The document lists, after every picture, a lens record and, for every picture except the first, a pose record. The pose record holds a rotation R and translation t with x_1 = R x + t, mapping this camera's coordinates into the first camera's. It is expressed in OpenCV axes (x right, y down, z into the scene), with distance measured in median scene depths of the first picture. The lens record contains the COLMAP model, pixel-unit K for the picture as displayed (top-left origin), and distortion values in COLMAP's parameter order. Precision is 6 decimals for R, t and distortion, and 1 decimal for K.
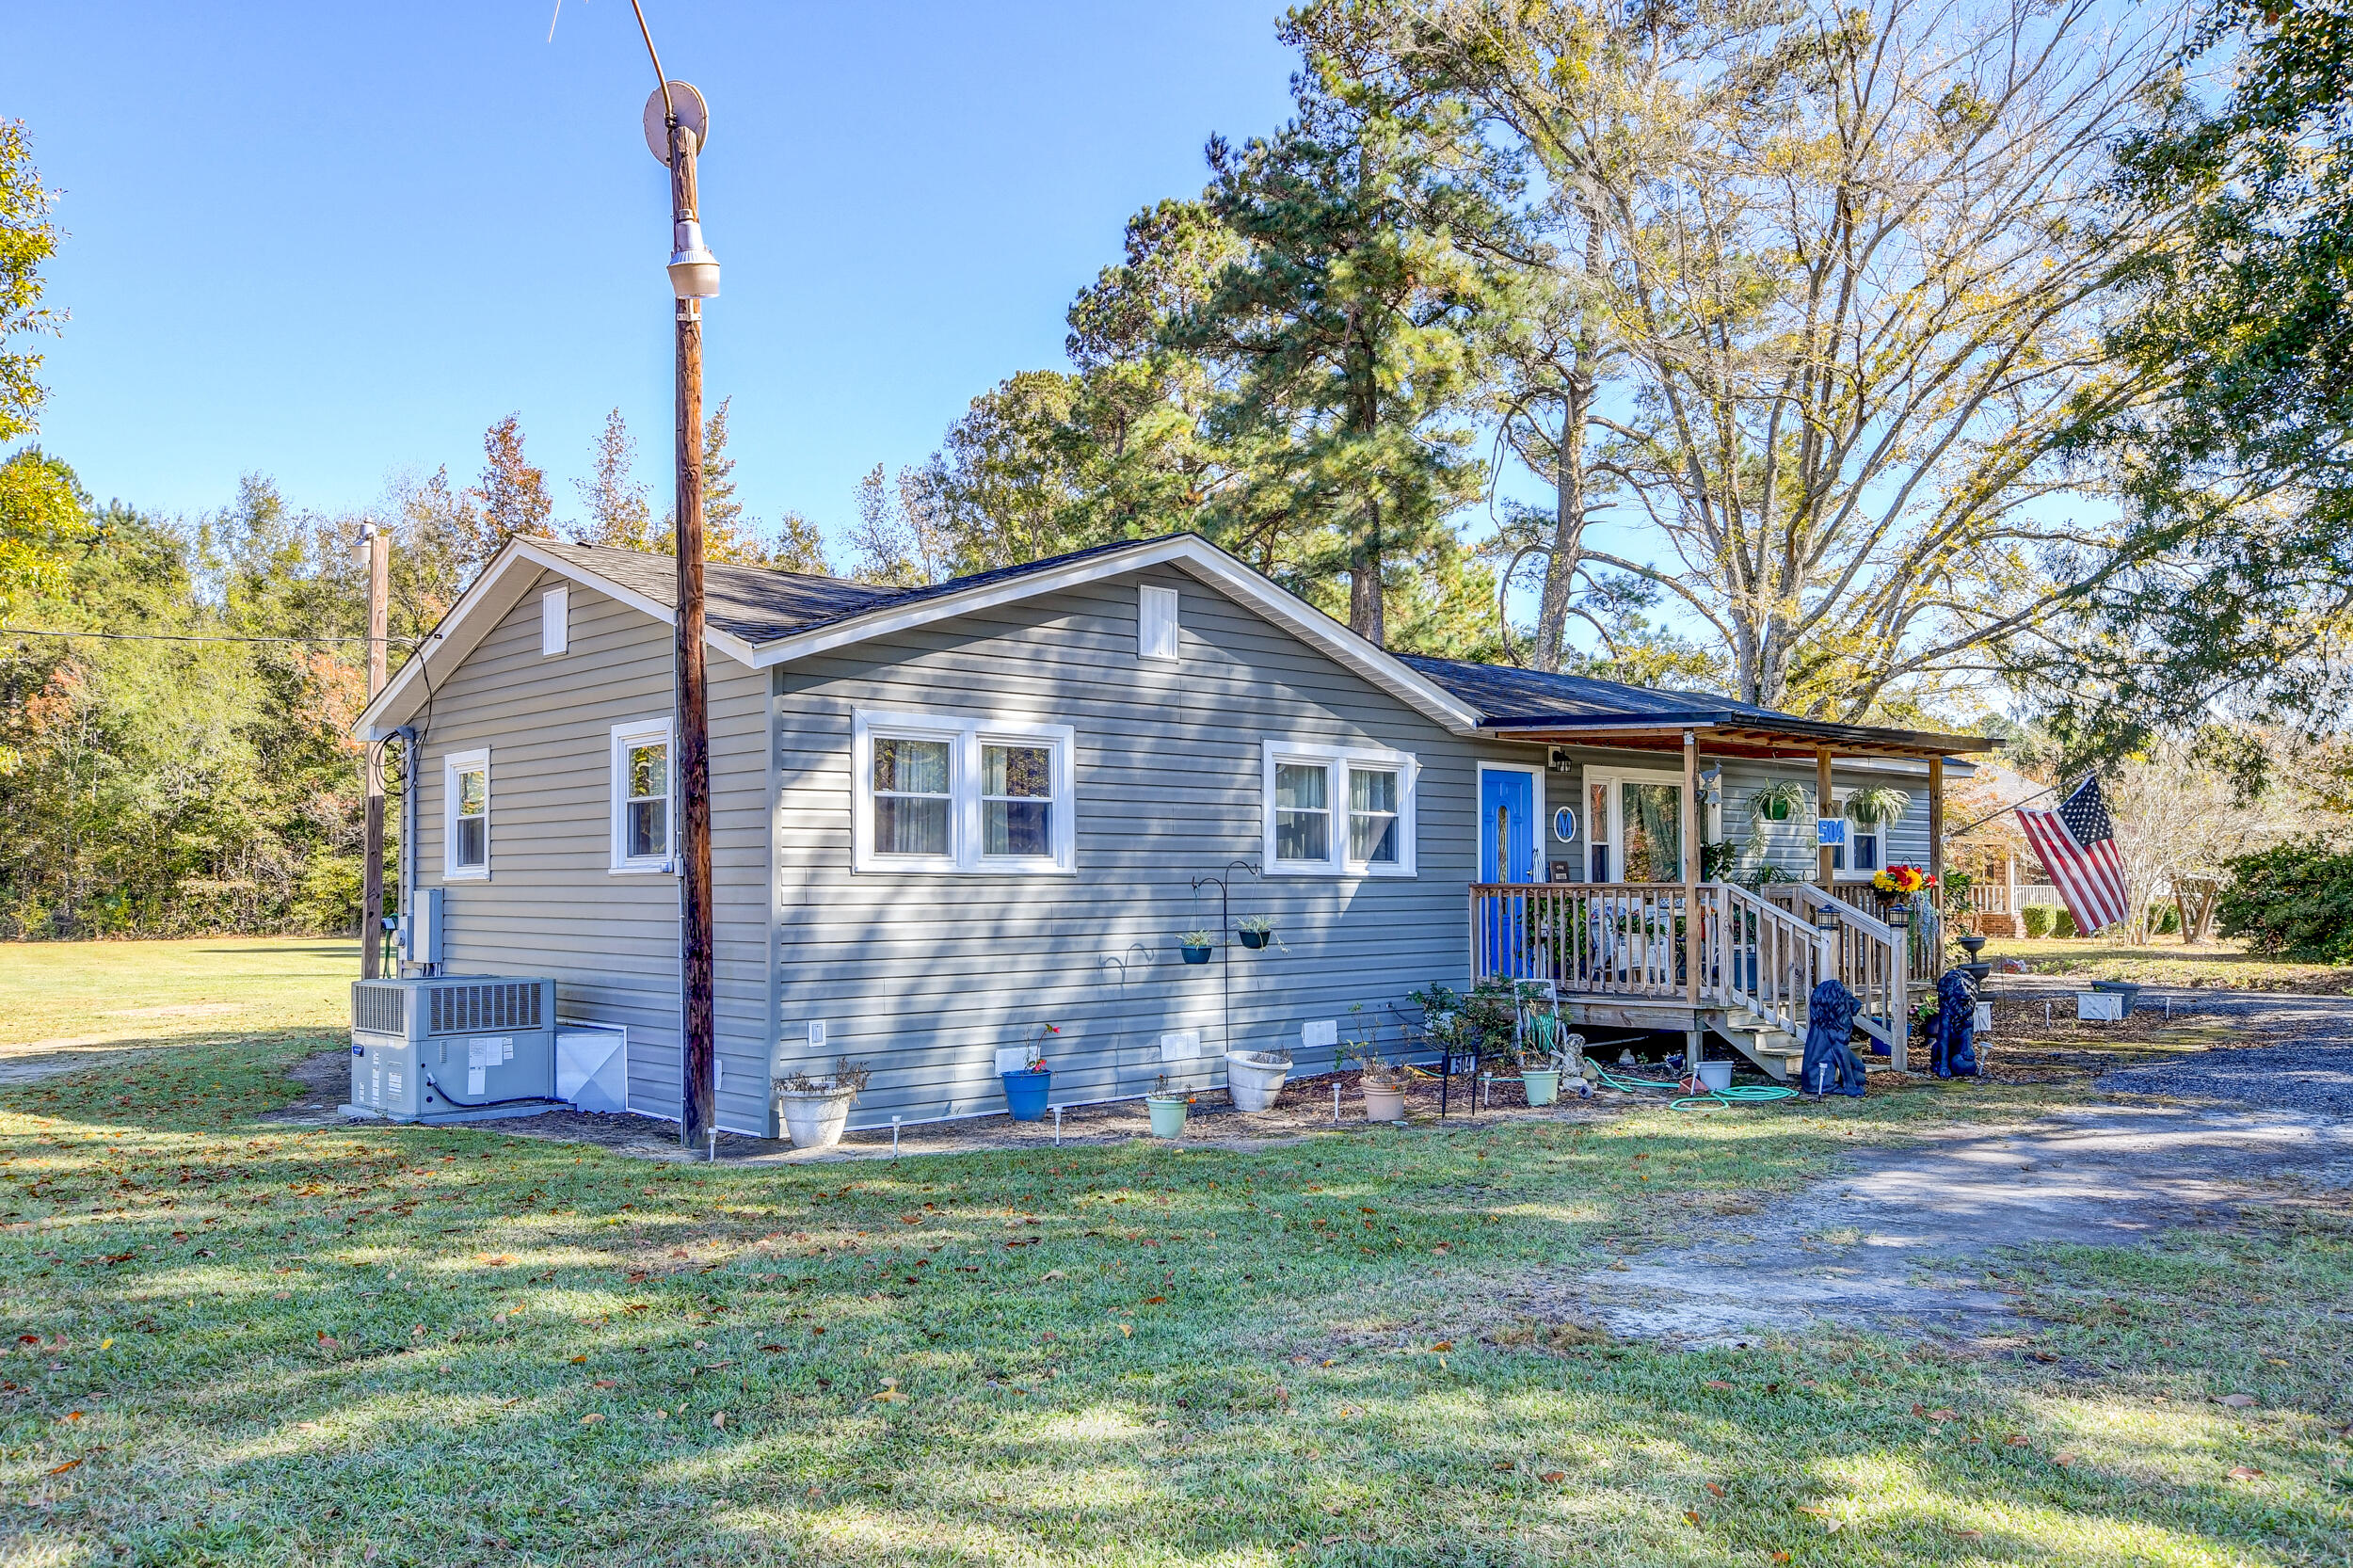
lens RADIAL K [[1789.5, 0, 1179.6], [0, 1789.5, 811.4], [0, 0, 1]] dist [0.069819, 0.004364]
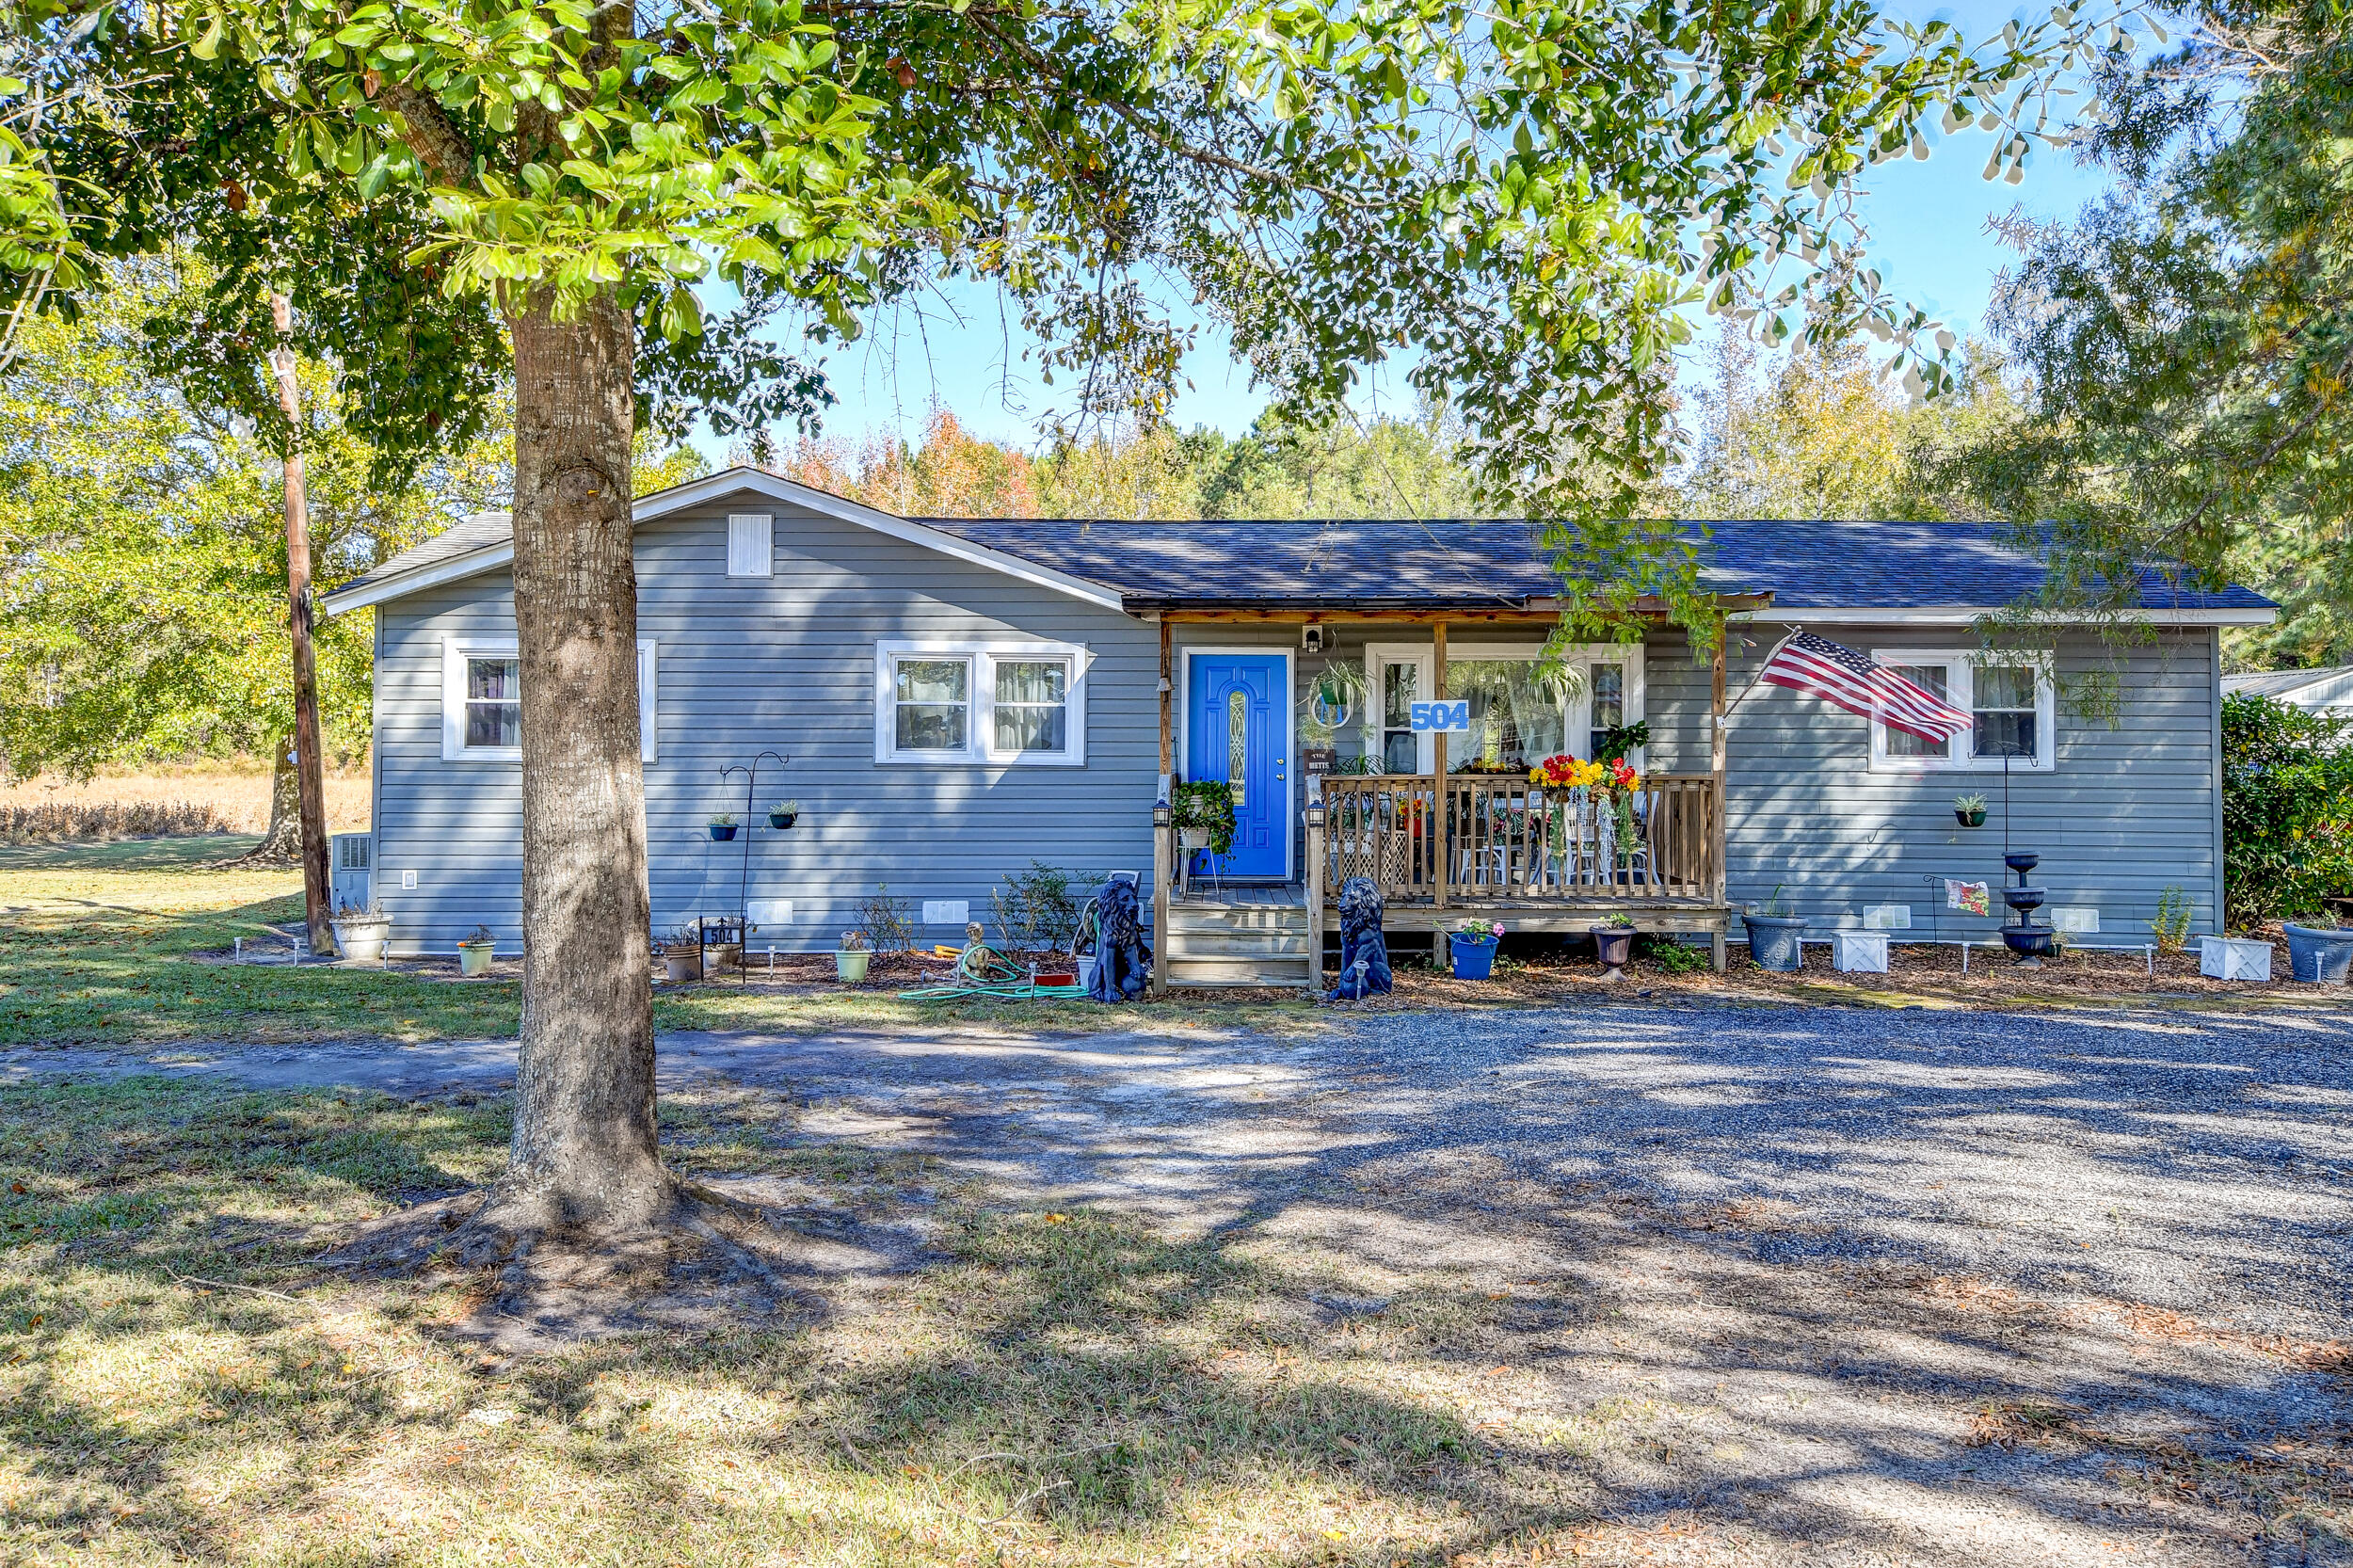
lens RADIAL K [[1988.6, 0, 1186.4], [0, 1988.6, 755.9], [0, 0, 1]] dist [0.051991, 0.004214]
pose [[0.726477, 0.005759, -0.687167, 0.423473], [0.022460, 0.999232, 0.032118, -0.001622], [0.686824, -0.038767, 0.725789, 0.102046]]
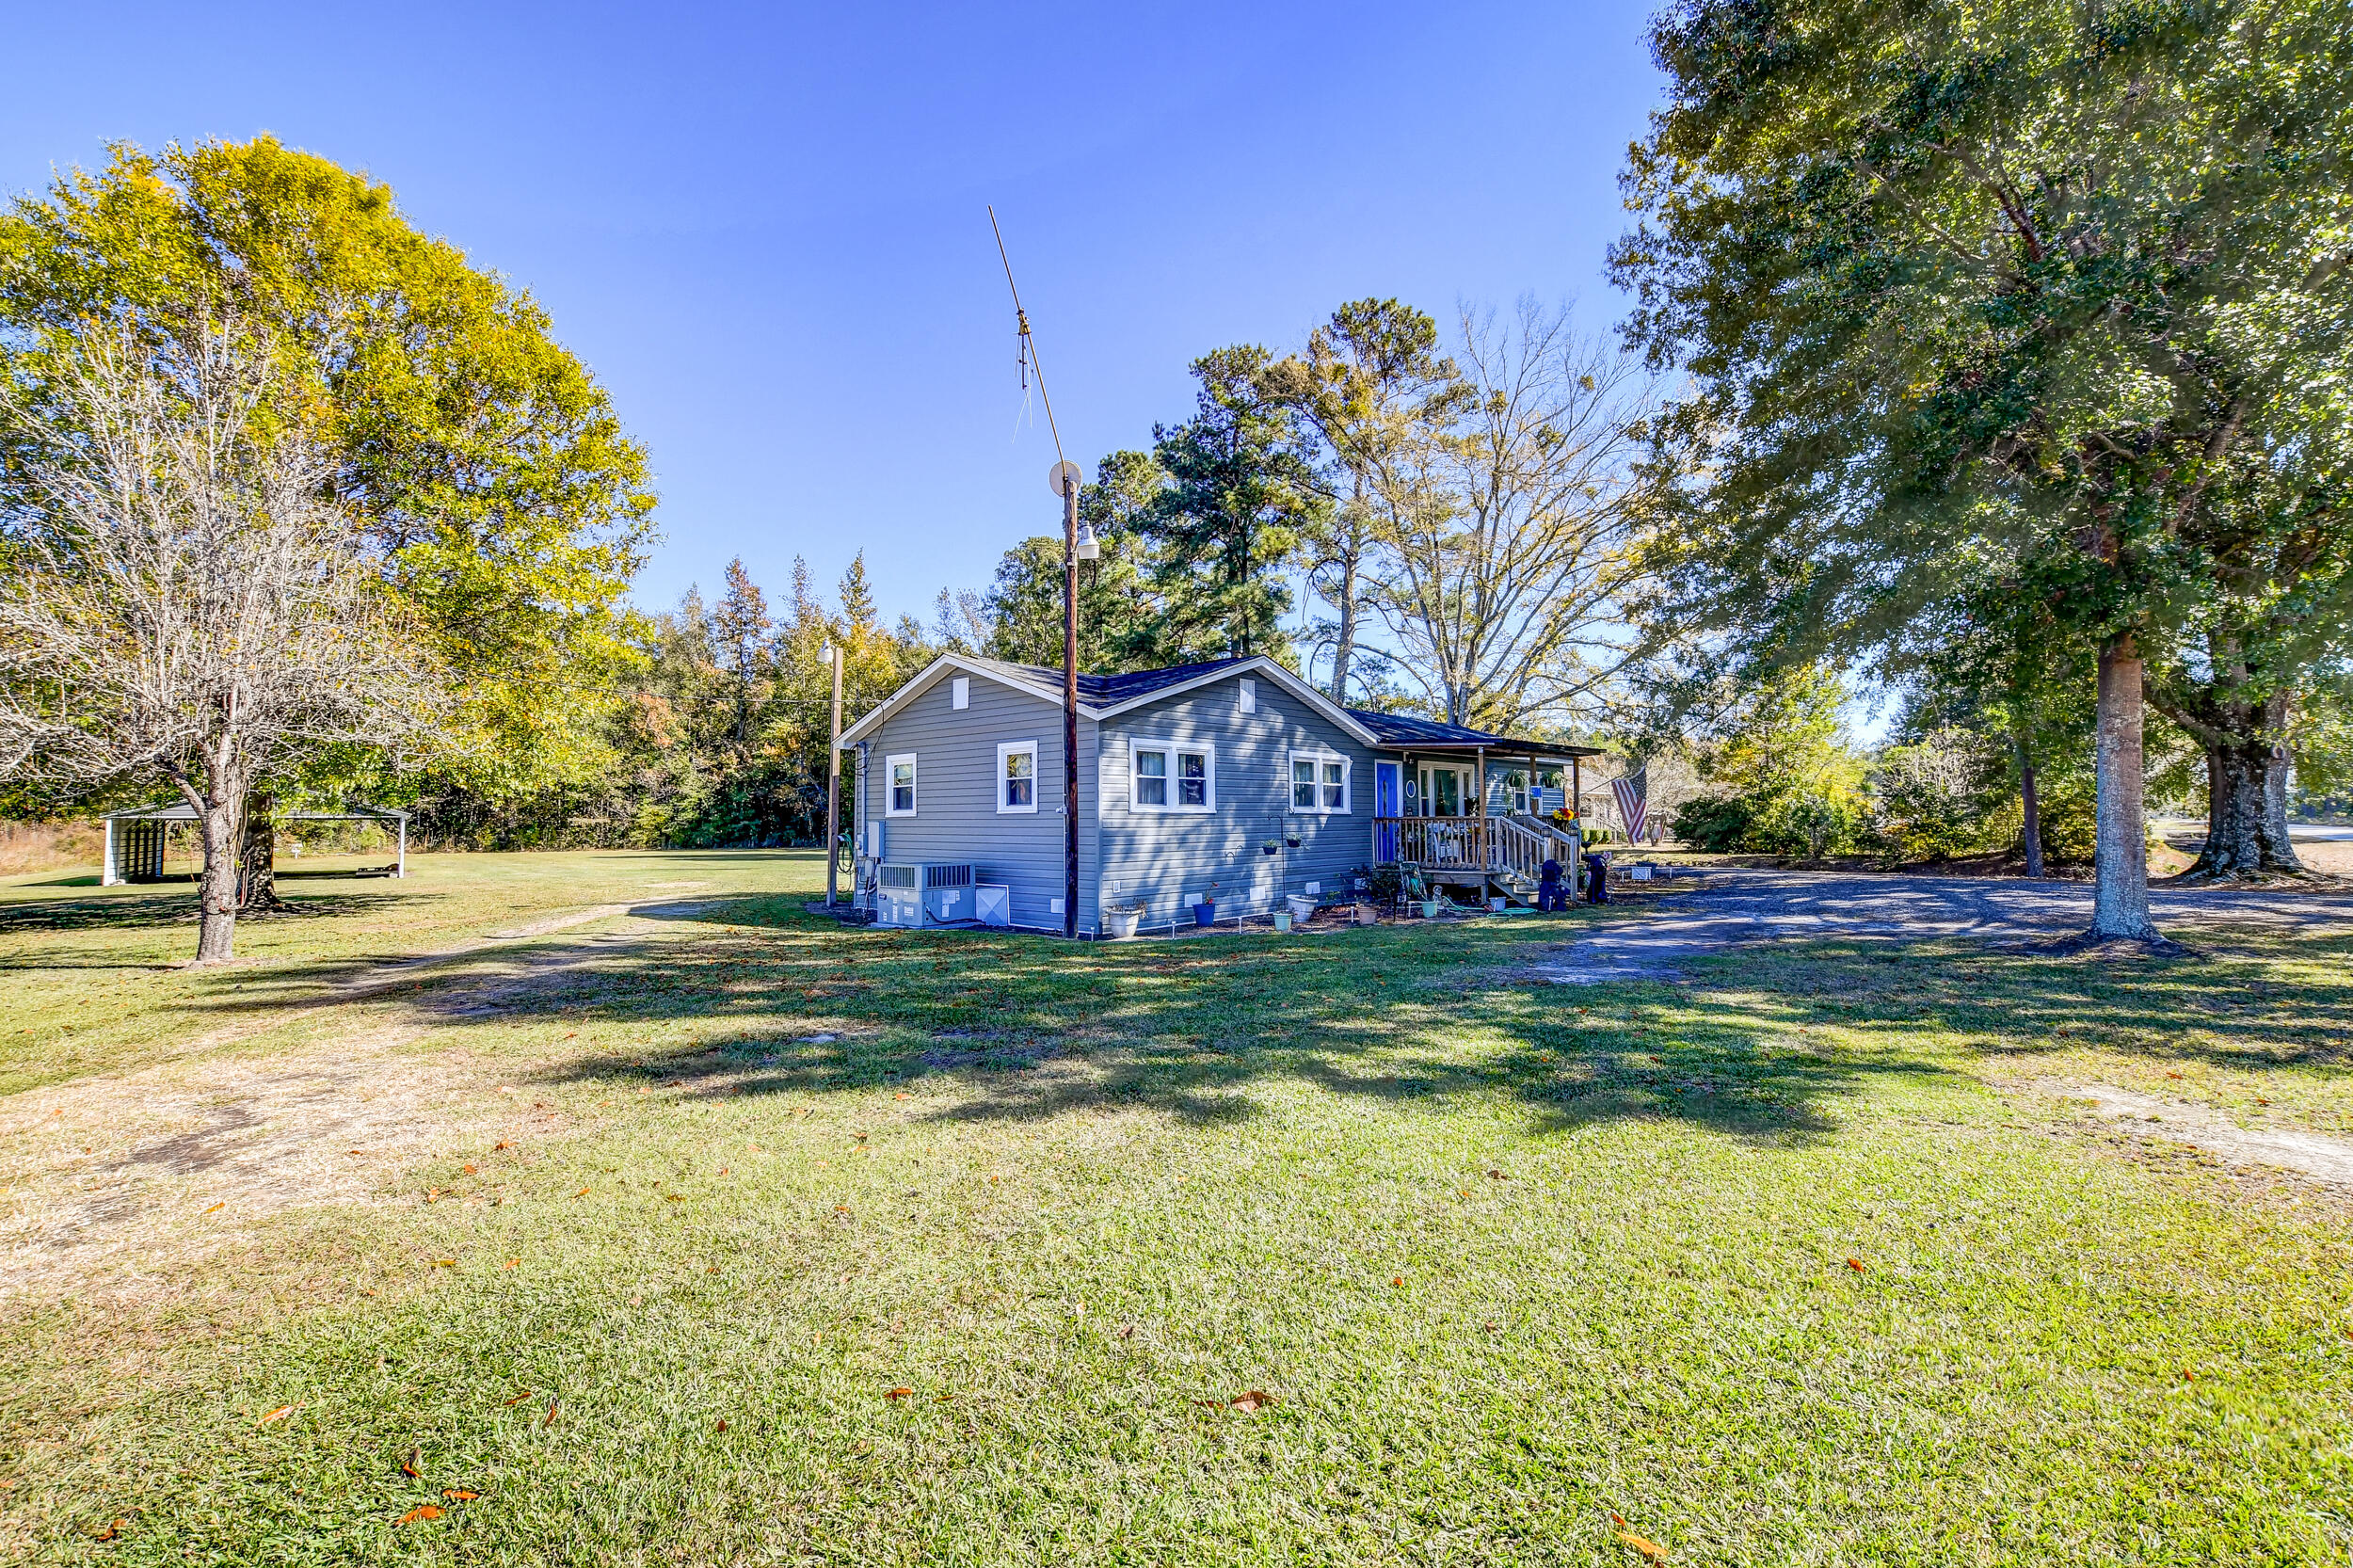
lens RADIAL K [[1013.9, 0, 1168.1], [0, 1013.9, 761.0], [0, 0, 1]] dist [-0.002751, 0.000030]
pose [[0.997044, 0.000529, 0.076831, -0.078551], [0.000745, 0.999863, -0.016555, -0.002933], [-0.076829, 0.016563, 0.996907, -0.080127]]
